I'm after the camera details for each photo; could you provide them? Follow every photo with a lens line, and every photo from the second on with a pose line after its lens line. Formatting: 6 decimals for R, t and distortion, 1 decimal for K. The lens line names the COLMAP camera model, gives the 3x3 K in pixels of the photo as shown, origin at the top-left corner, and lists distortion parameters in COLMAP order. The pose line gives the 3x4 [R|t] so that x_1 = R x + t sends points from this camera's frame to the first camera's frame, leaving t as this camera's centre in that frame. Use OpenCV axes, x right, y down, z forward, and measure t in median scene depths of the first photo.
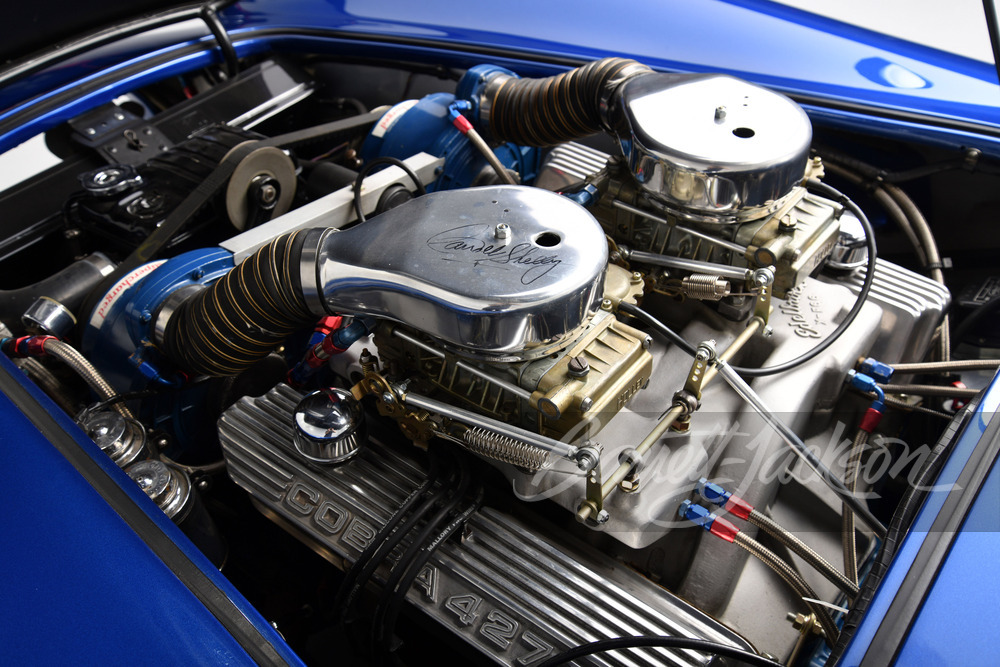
lens RADIAL K [[1050.6, 0, 500.0], [0, 1050.6, 333.5], [0, 0, 1]] dist [0.081051, 0.021888]
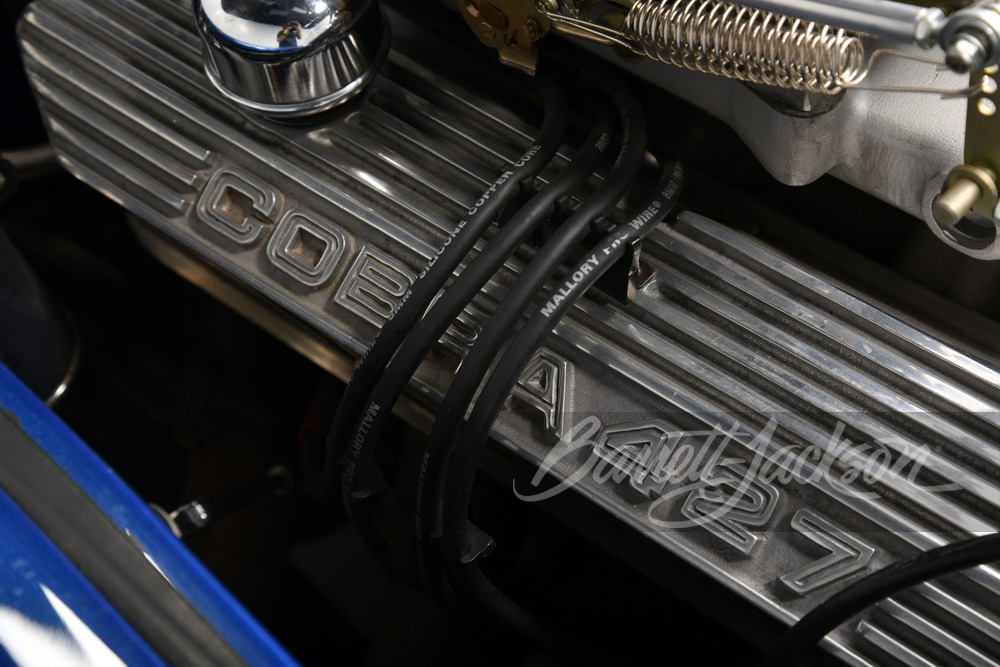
lens RADIAL K [[2071.5, 0, 500.0], [0, 2071.5, 333.5], [0, 0, 1]] dist [0.482832, 0.032082]
pose [[0.993474, -0.024392, -0.111418, 0.001962], [0.042601, 0.985522, 0.164109, 0.077859], [0.105802, -0.167785, 0.980130, 0.218919]]
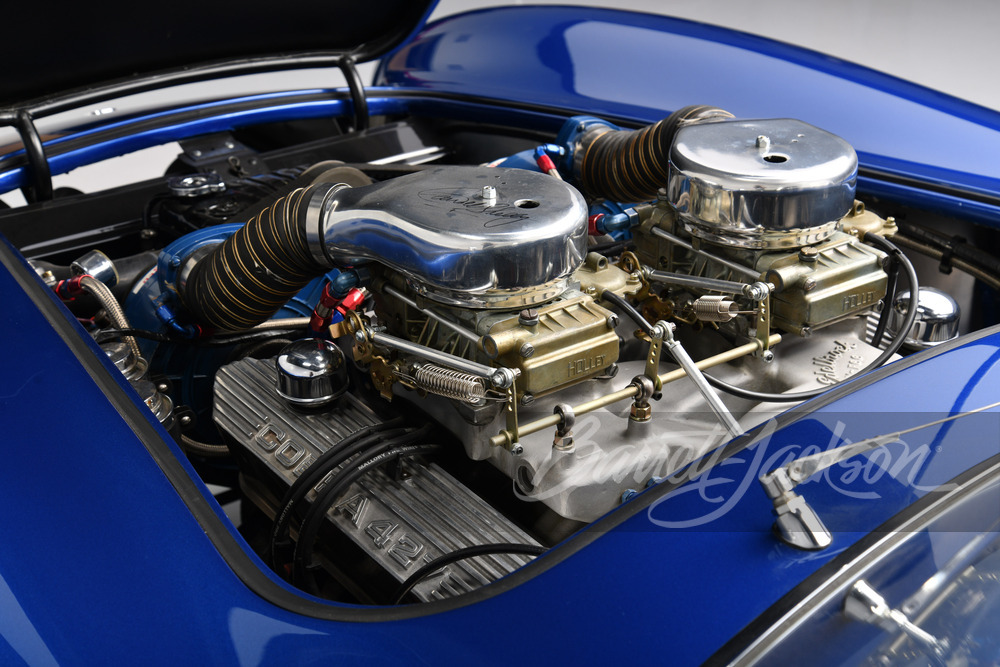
lens RADIAL K [[1722.5, 0, 500.0], [0, 1722.5, 333.5], [0, 0, 1]] dist [0.366114, 0.039714]
pose [[0.958450, 0.130689, -0.253562, 0.444304], [-0.191091, 0.954112, -0.230551, 0.410864], [0.211796, 0.269425, 0.939443, -0.563766]]
